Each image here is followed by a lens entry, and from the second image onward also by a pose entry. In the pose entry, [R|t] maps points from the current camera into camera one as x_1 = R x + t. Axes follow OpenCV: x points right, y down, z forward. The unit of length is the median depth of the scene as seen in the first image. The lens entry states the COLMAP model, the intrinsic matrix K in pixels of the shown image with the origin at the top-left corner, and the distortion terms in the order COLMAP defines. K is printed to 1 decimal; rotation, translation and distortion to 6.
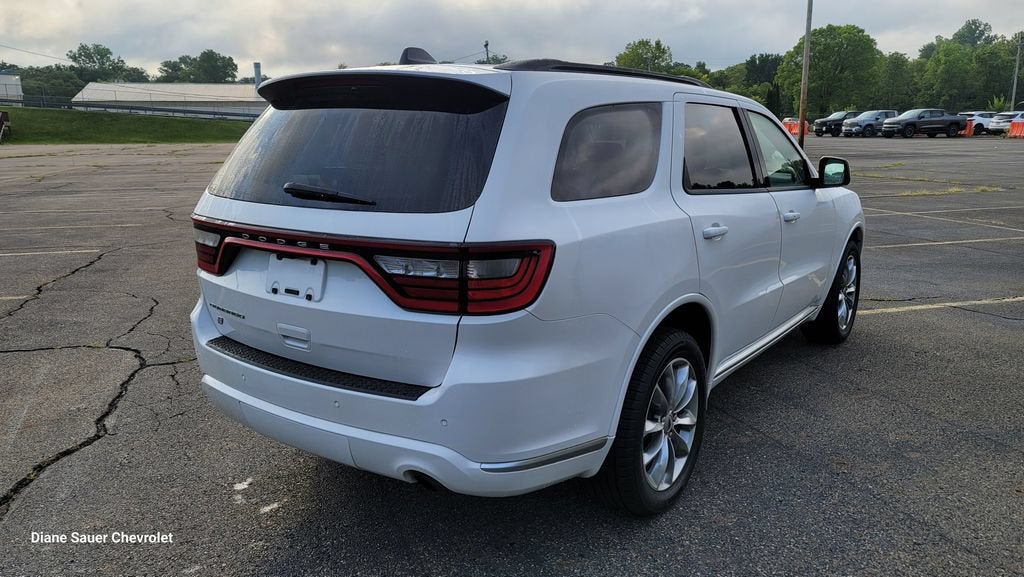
lens RADIAL K [[753.9, 0, 512.0], [0, 753.9, 288.5], [0, 0, 1]] dist [0.065695, -0.041881]
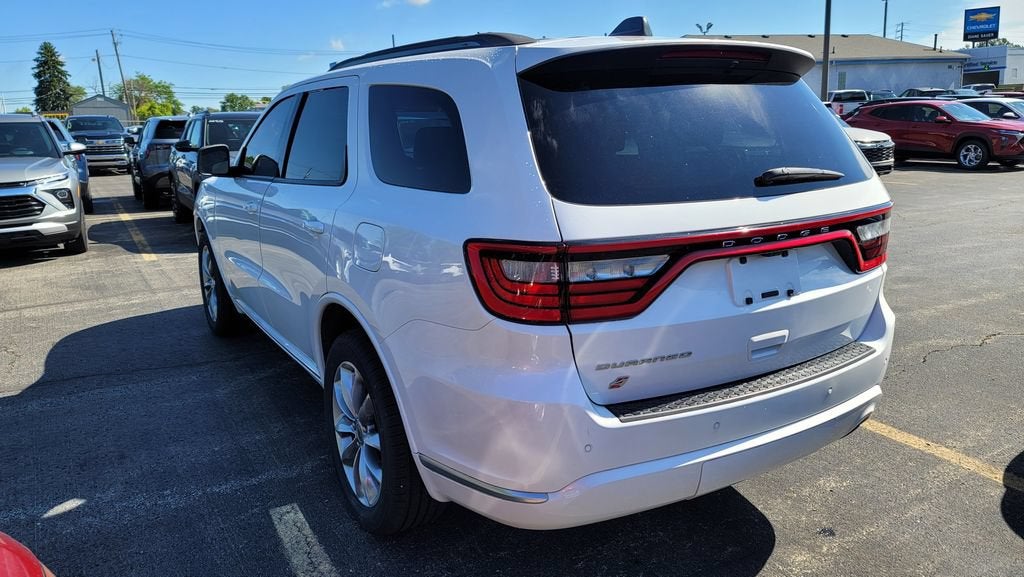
lens RADIAL K [[764.4, 0, 510.8], [0, 764.4, 272.3], [0, 0, 1]] dist [0.019986, 0.001692]
pose [[0.396965, -0.193980, 0.897101, -1.171604], [0.203450, 0.971693, 0.120083, -0.182951], [-0.895001, 0.134847, 0.425193, 0.873653]]
